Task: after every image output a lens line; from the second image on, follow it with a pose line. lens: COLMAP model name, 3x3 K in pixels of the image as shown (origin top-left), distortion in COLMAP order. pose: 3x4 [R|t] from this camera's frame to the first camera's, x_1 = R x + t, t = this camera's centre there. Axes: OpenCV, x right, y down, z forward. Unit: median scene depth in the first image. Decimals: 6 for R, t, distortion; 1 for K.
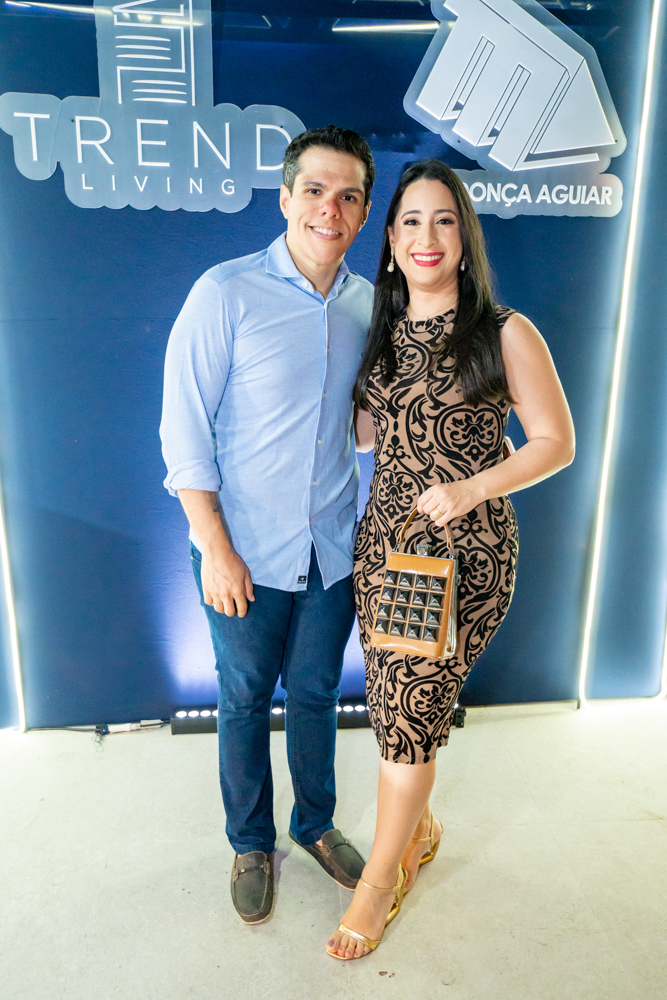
lens RADIAL K [[756.0, 0, 335.0], [0, 756.0, 494.7], [0, 0, 1]] dist [0.006492, 0.031997]
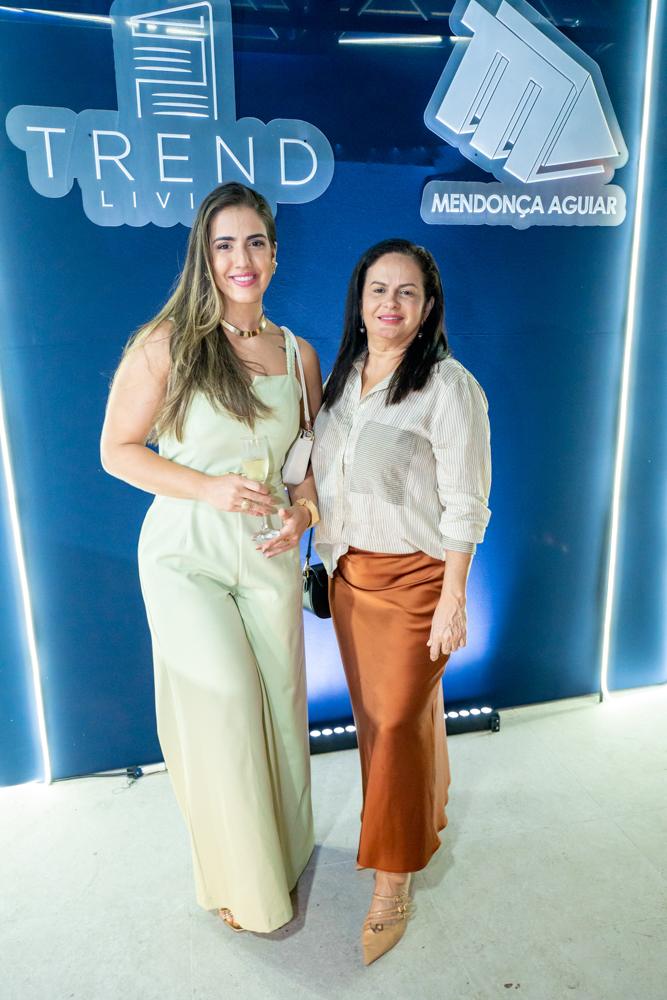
lens RADIAL K [[778.2, 0, 333.1], [0, 778.2, 492.8], [0, 0, 1]] dist [0.015688, 0.046457]
pose [[0.989335, -0.060264, 0.132606, -0.194326], [0.061632, 0.998079, -0.006232, -0.019444], [-0.131975, 0.014338, 0.991149, -0.006960]]
